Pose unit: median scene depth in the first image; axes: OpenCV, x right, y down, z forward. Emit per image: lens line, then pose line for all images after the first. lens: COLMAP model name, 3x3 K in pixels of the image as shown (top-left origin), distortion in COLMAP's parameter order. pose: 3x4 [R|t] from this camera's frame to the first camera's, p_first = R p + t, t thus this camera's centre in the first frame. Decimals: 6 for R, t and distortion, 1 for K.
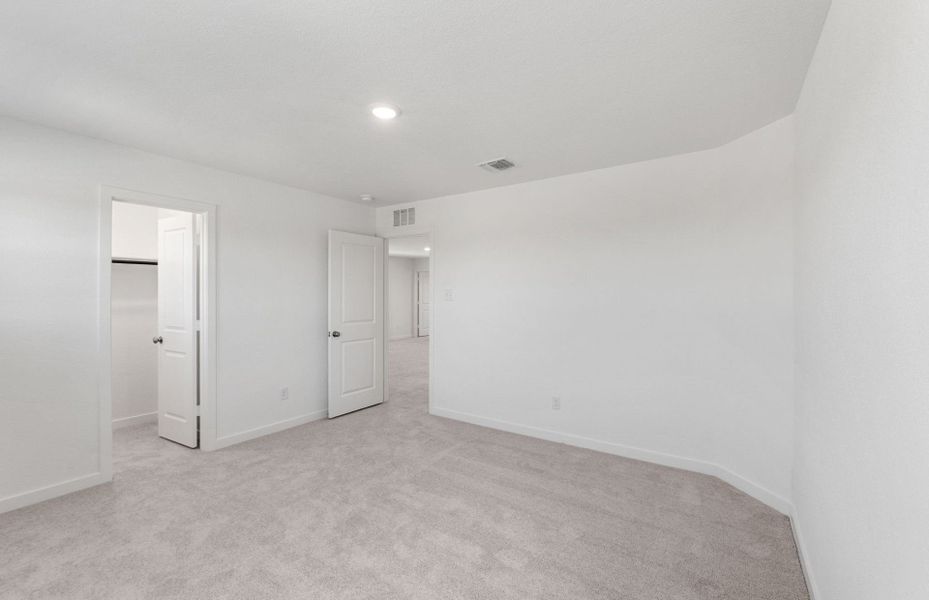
lens RADIAL K [[391.4, 0, 465.0], [0, 391.4, 294.3], [0, 0, 1]] dist [-0.003171, -0.000436]
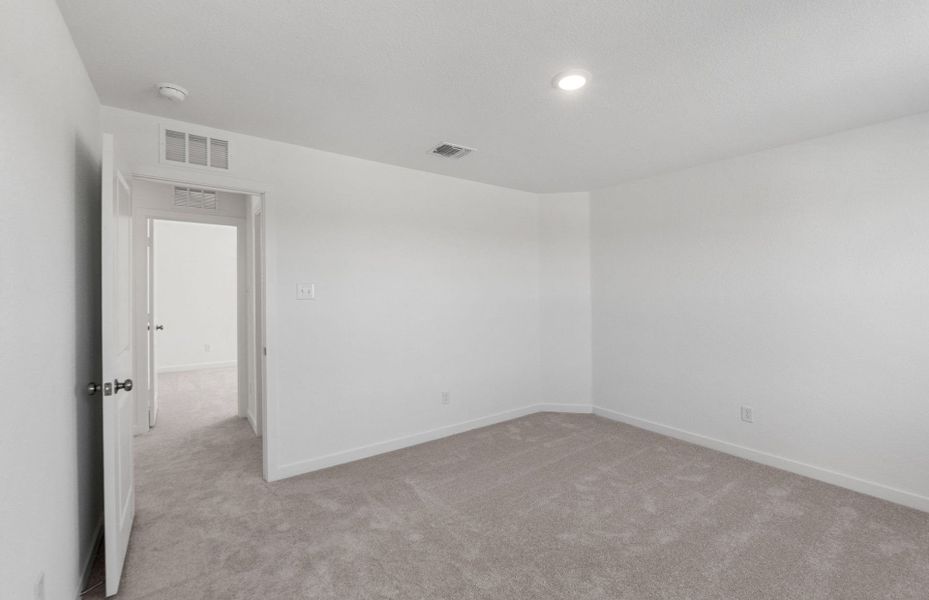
lens RADIAL K [[391.4, 0, 465.0], [0, 391.4, 294.3], [0, 0, 1]] dist [-0.003171, -0.000436]
pose [[0.338611, -0.003336, 0.940921, -0.644226], [0.002888, 0.999993, 0.002506, 0.003999], [-0.940922, 0.001869, 0.338618, 0.552715]]
